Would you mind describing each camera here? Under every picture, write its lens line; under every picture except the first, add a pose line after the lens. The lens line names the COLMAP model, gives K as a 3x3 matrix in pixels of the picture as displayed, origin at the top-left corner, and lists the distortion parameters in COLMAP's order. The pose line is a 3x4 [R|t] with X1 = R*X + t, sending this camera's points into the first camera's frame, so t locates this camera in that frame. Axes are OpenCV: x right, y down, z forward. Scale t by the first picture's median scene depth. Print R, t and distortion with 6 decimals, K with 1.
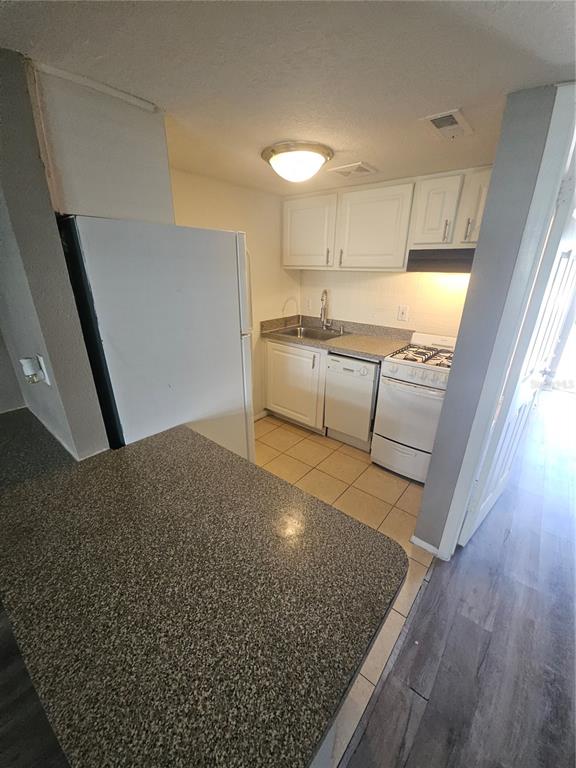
lens RADIAL K [[306.1, 0, 286.1], [0, 306.1, 388.8], [0, 0, 1]] dist [-0.006870, -0.006146]
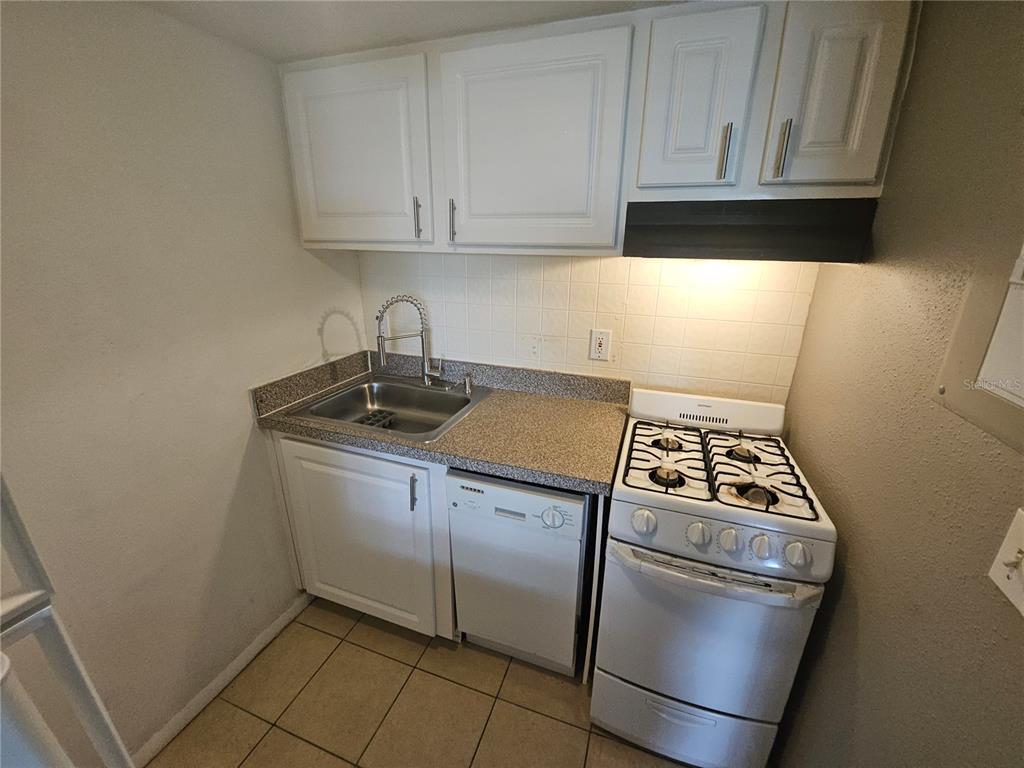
lens RADIAL K [[408.1, 0, 518.3], [0, 408.1, 384.1], [0, 0, 1]] dist [-0.006870, -0.006146]
pose [[0.932866, -0.110233, 0.342943, 0.056208], [0.127526, 0.991434, -0.028213, -0.196130], [-0.336896, 0.070053, 0.938932, 0.495506]]
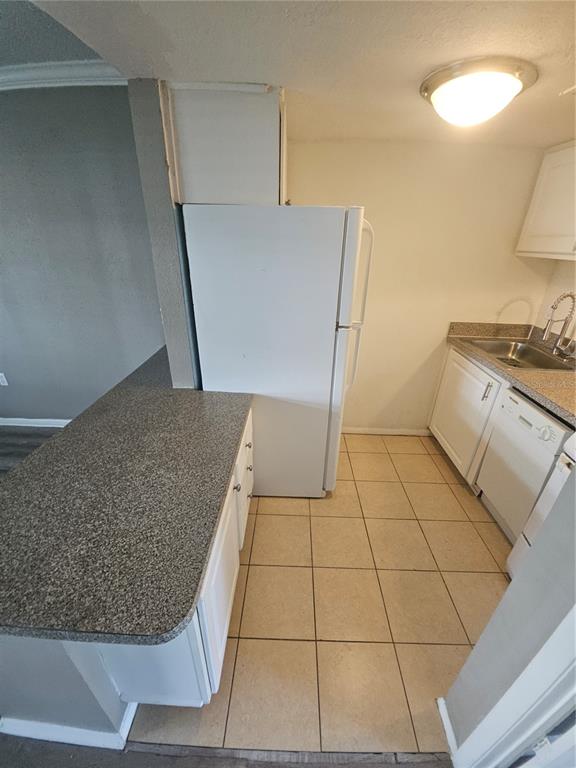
lens RADIAL K [[306.1, 0, 289.4], [0, 306.1, 388.6], [0, 0, 1]] dist [-0.006870, -0.006146]
pose [[0.625850, 0.344626, -0.699675, 0.303165], [-0.309129, 0.933218, 0.183147, -0.085552], [0.716067, 0.101667, 0.690589, 0.202968]]
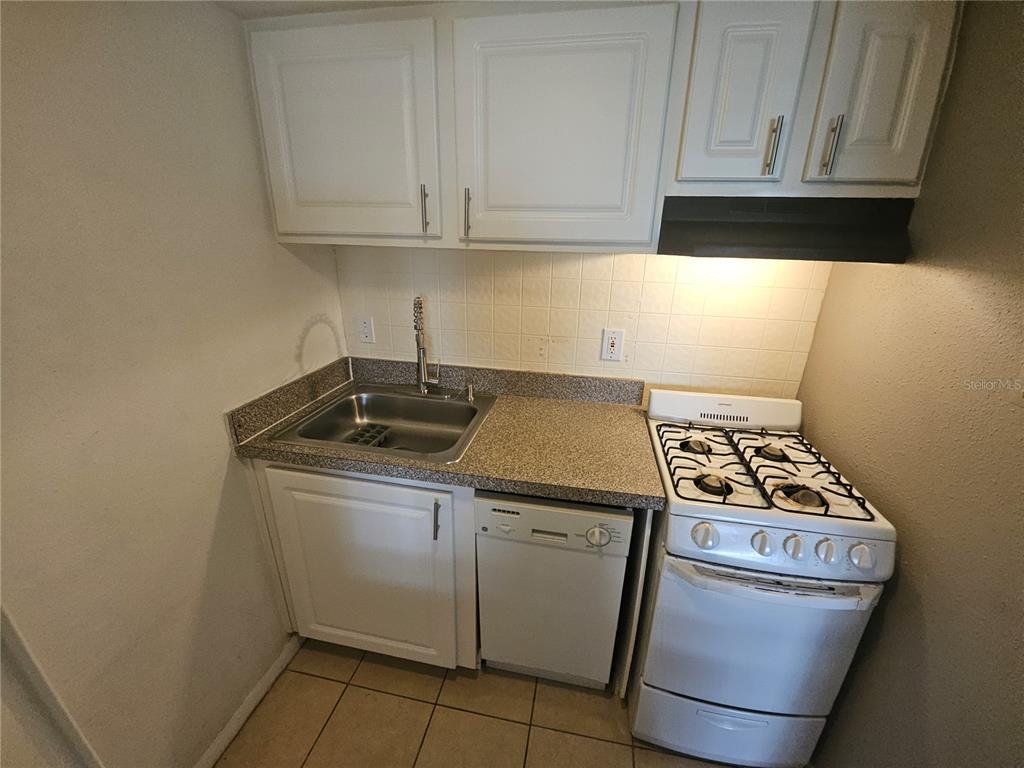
lens RADIAL K [[408.1, 0, 519.4], [0, 408.1, 384.4], [0, 0, 1]] dist [-0.006870, -0.006146]
pose [[0.870942, -0.158760, 0.465033, -0.014626], [0.170471, 0.985215, 0.017080, -0.234493], [-0.460869, 0.064399, 0.885129, 0.573421]]
